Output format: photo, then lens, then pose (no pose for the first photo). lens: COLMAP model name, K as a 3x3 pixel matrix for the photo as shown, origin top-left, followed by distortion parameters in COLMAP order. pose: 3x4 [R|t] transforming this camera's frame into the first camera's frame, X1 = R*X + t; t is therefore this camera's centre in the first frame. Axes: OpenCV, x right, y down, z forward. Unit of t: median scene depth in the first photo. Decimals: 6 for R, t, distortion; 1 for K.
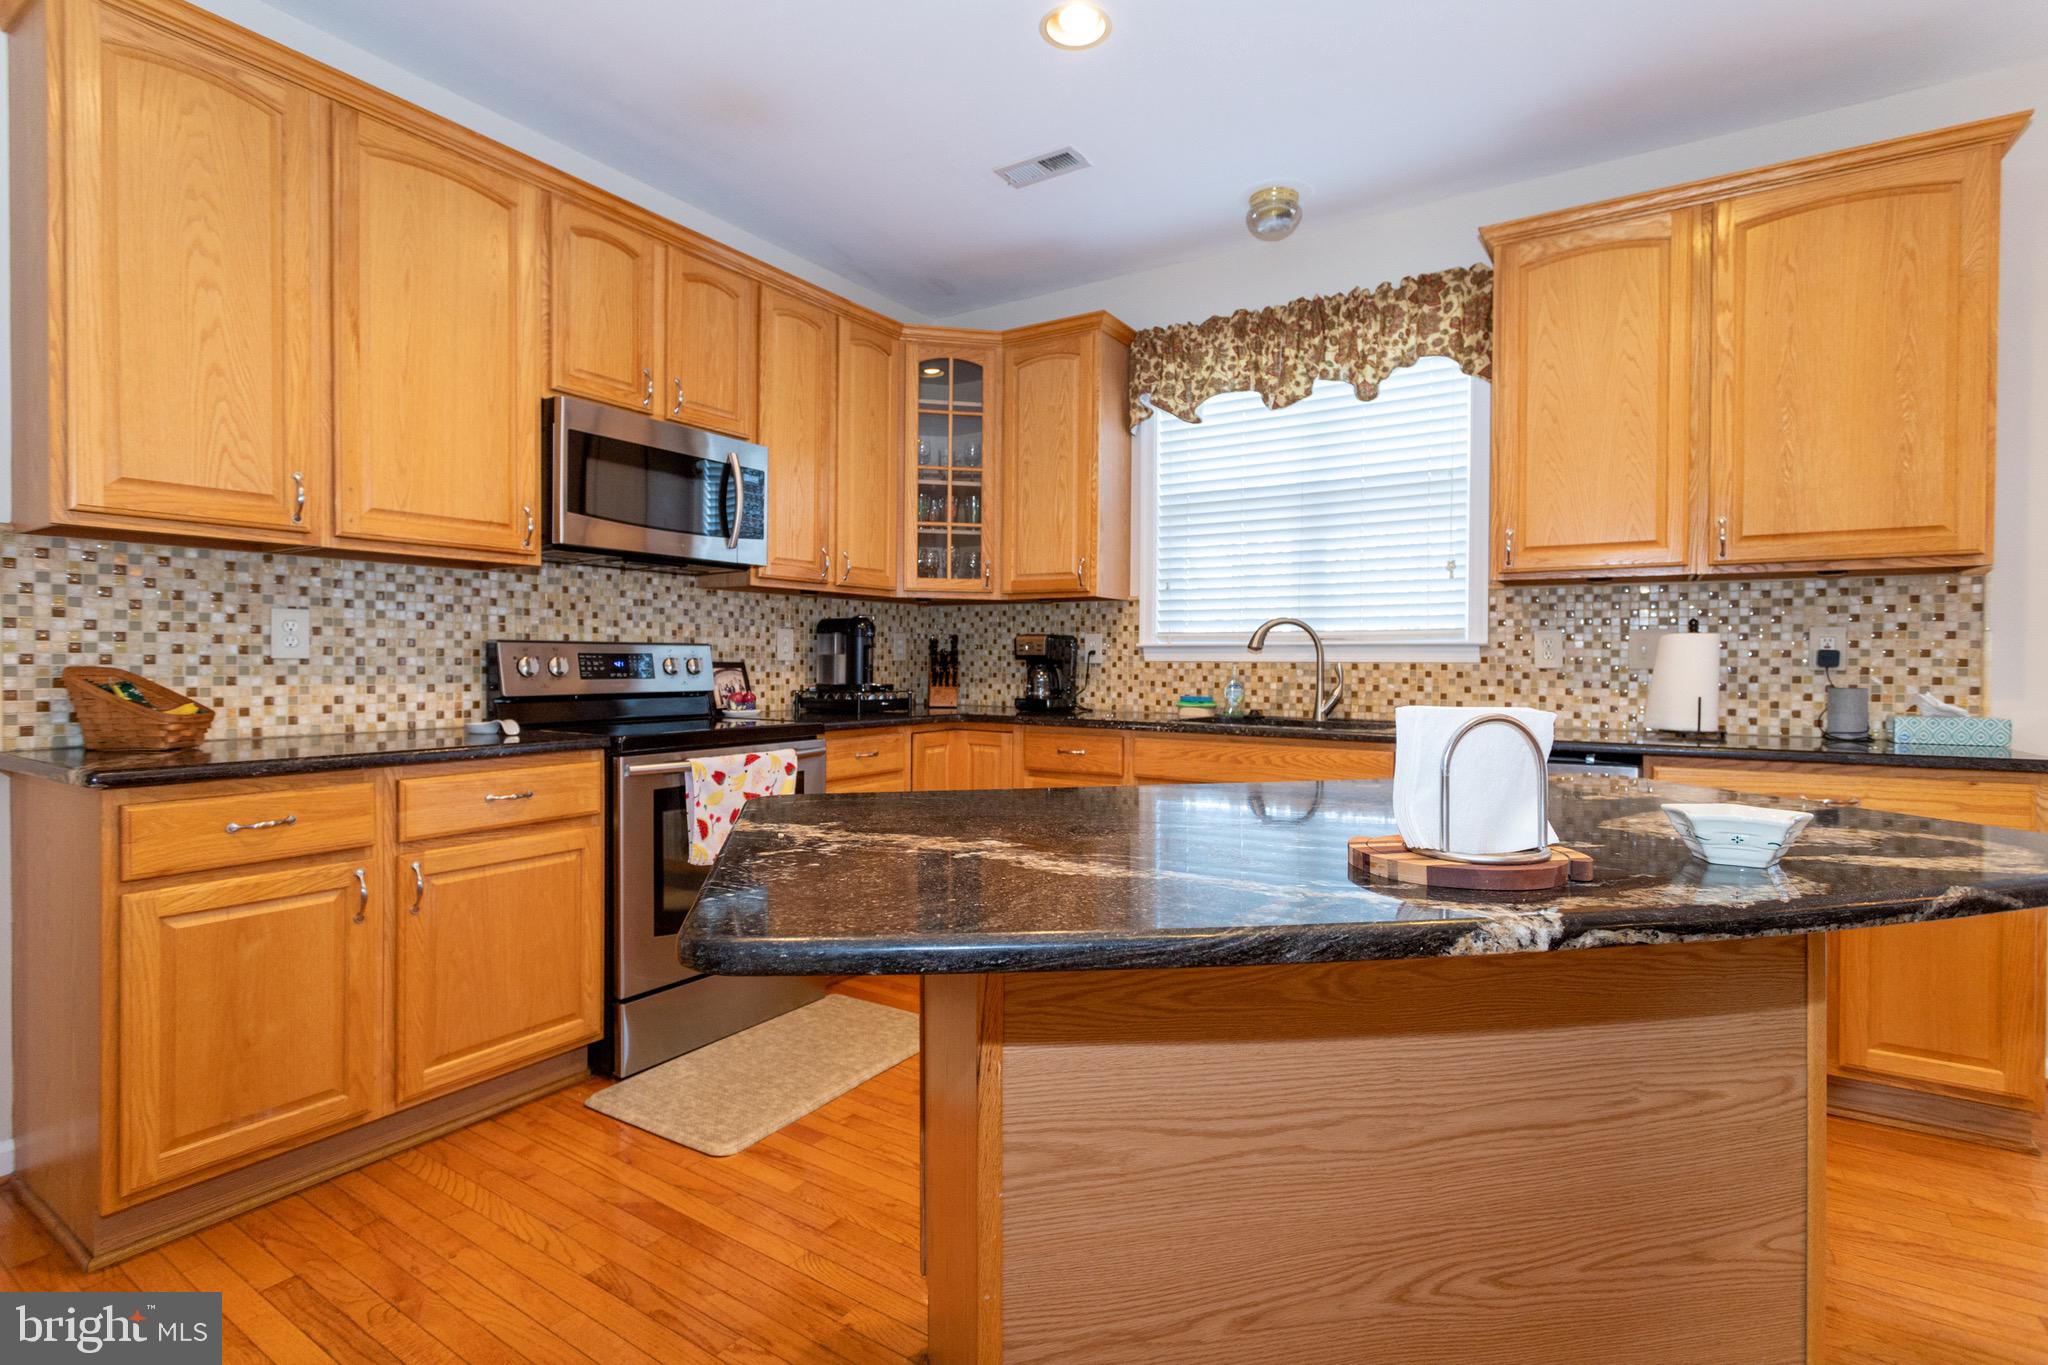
lens RADIAL K [[964.1, 0, 1020.3], [0, 964.1, 672.9], [0, 0, 1]] dist [0.000737, -0.000904]
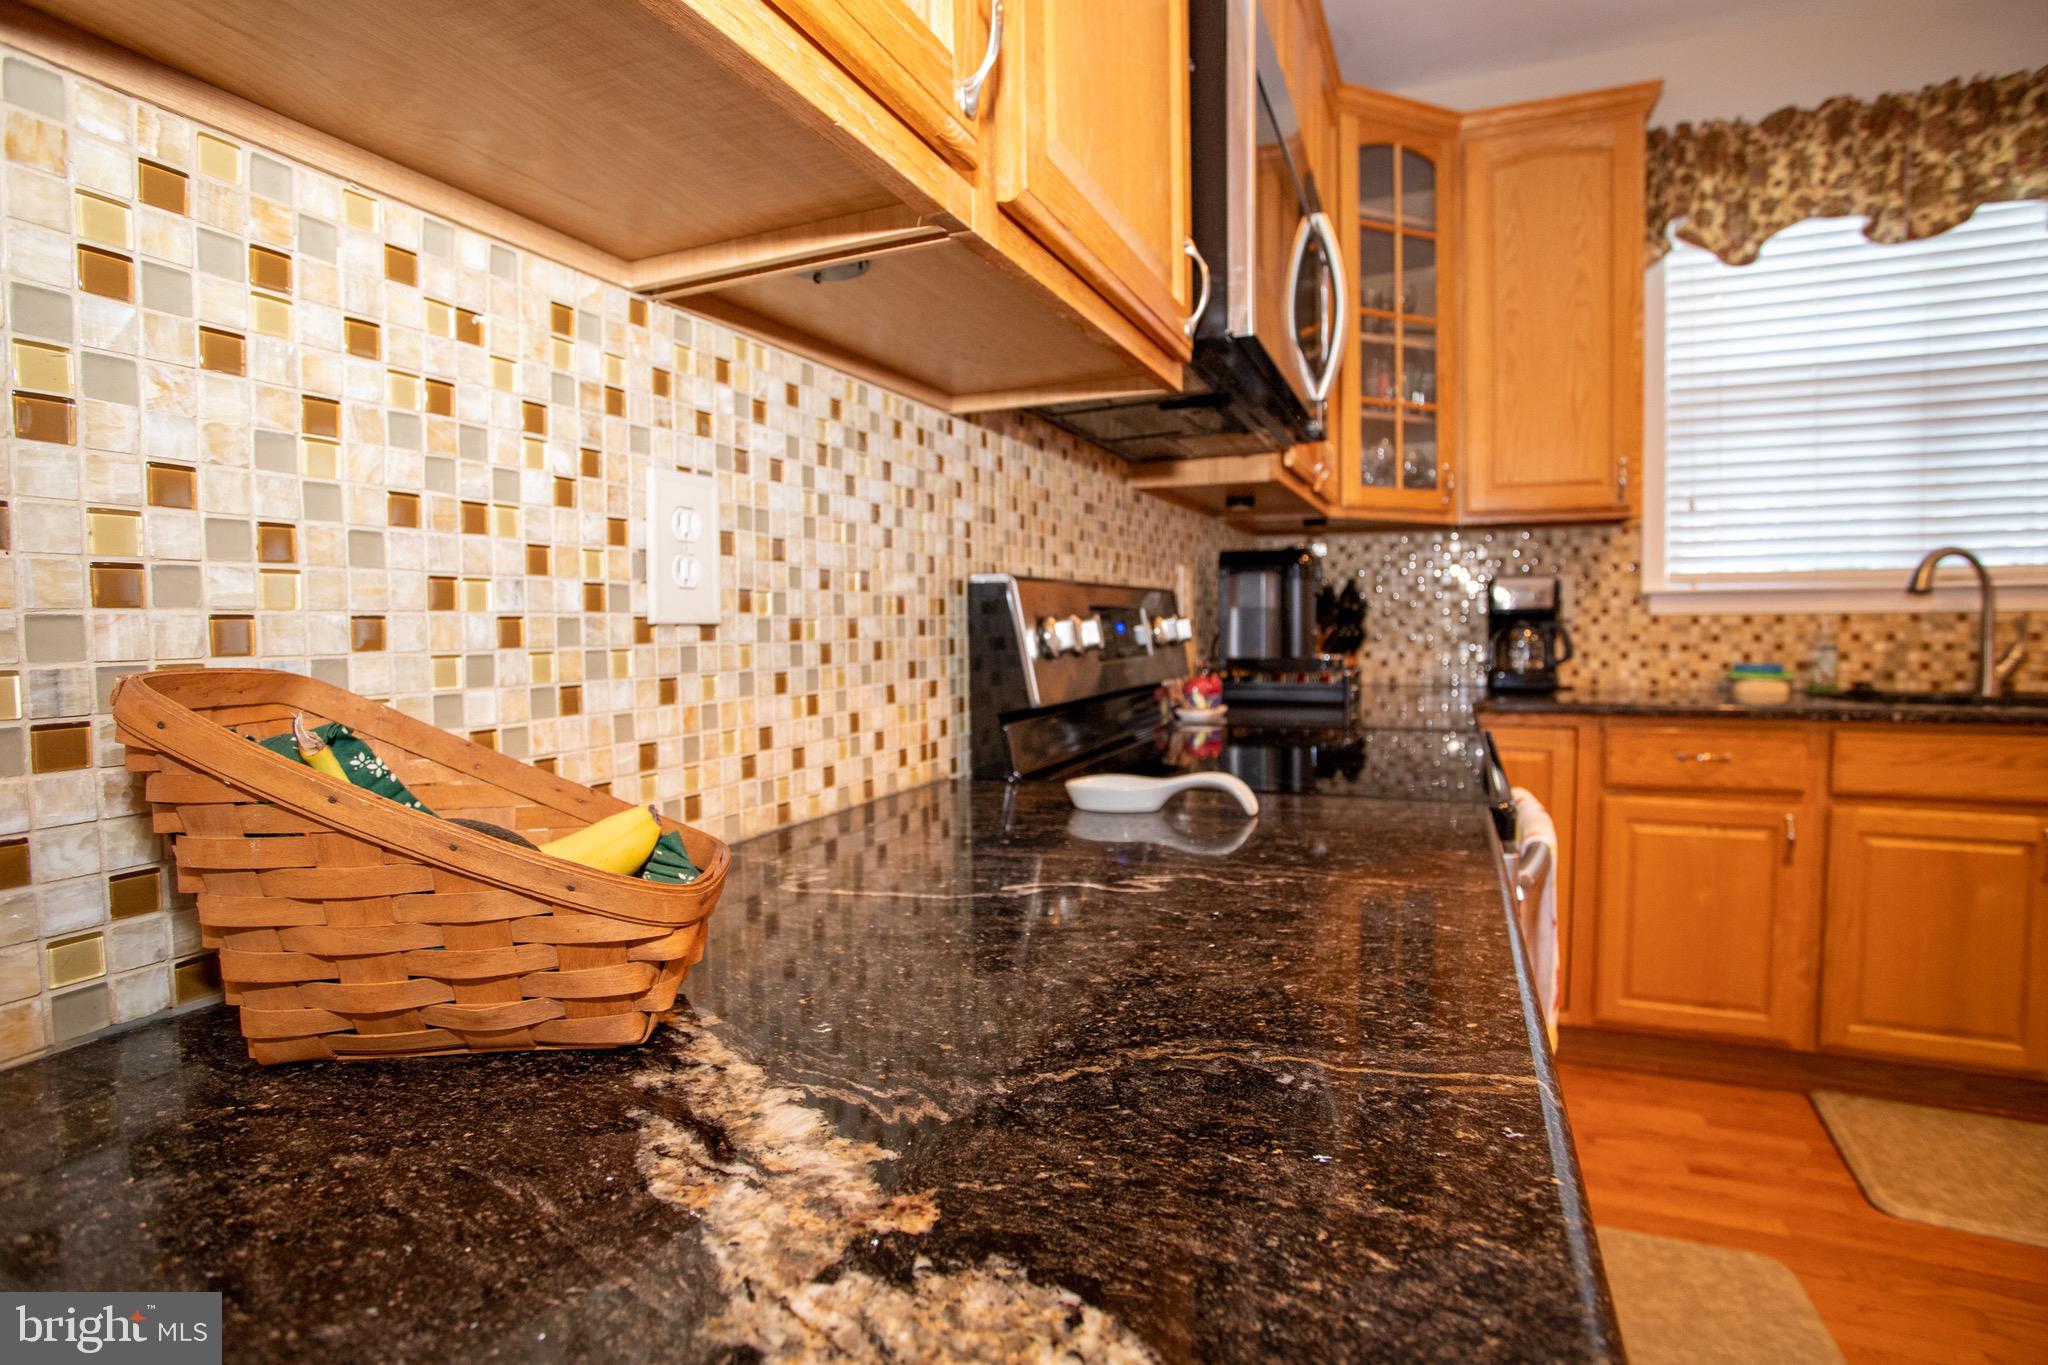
lens RADIAL K [[999.7, 0, 1022.1], [0, 999.7, 668.6], [0, 0, 1]] dist [-0.087426, 0.035090]
pose [[0.984886, -0.024995, 0.171391, -0.592567], [0.019647, 0.999268, 0.032832, -0.006979], [-0.172086, -0.028968, 0.984656, 0.544625]]
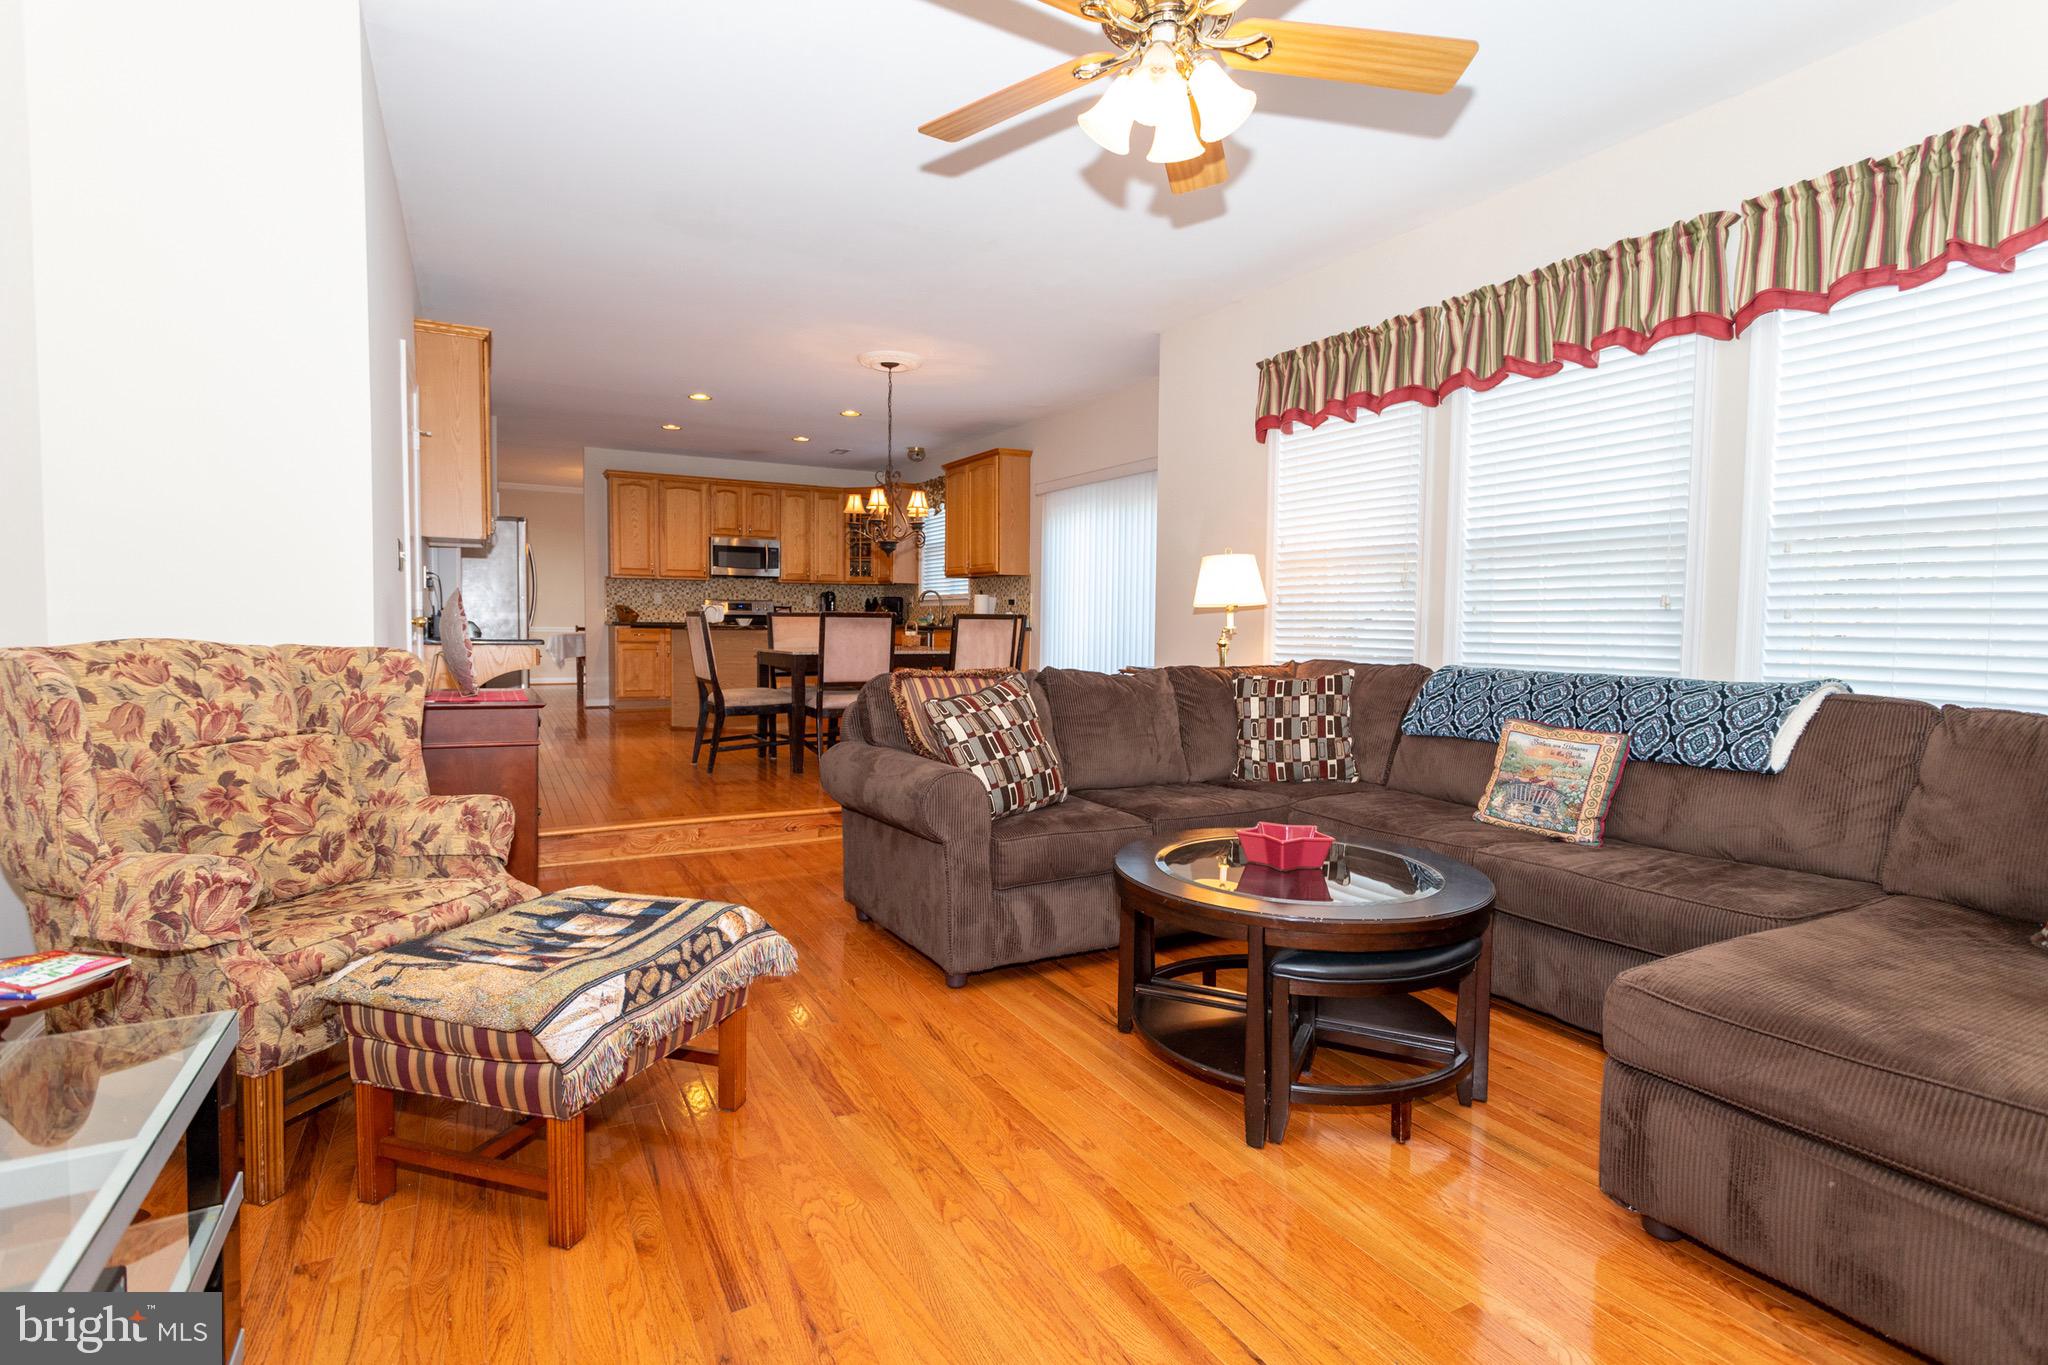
lens RADIAL K [[964.1, 0, 1020.3], [0, 964.1, 672.9], [0, 0, 1]] dist [0.000737, -0.000904]
pose [[0.884380, 0.025508, -0.466069, 2.462269], [-0.010242, 0.999326, 0.035259, 0.114266], [0.466654, -0.026409, 0.884045, -1.884389]]
